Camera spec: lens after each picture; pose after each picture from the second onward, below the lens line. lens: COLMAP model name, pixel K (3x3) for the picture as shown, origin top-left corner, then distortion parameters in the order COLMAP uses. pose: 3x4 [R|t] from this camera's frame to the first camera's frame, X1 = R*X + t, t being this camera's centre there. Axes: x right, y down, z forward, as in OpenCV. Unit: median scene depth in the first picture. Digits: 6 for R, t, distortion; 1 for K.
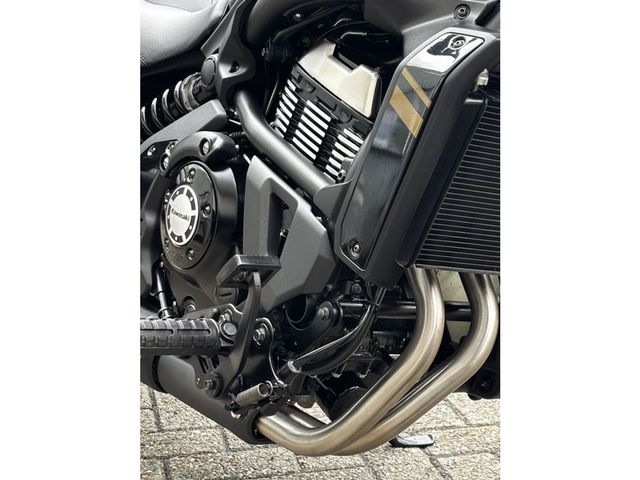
lens RADIAL K [[1163.3, 0, 320.0], [0, 1163.3, 240.0], [0, 0, 1]] dist [0.227383, -0.024412]
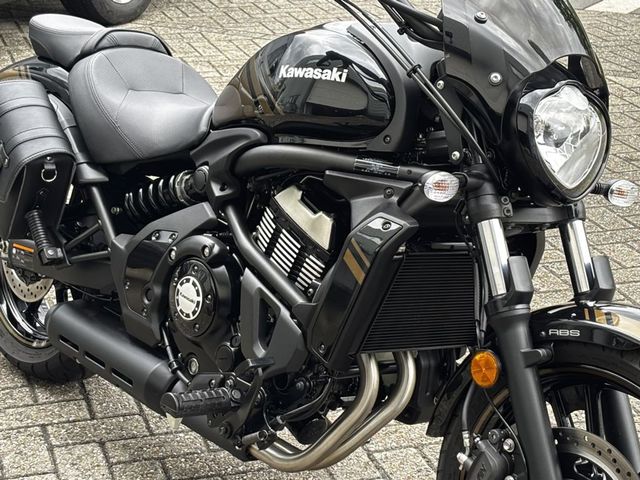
lens RADIAL K [[1475.1, 0, 320.0], [0, 1475.1, 240.0], [0, 0, 1]] dist [0.092224, 0.595403]
pose [[0.997456, -0.018625, 0.068808, -0.084421], [0.011951, 0.995294, 0.096162, -0.261446], [-0.070276, -0.095095, 0.992985, -0.751473]]
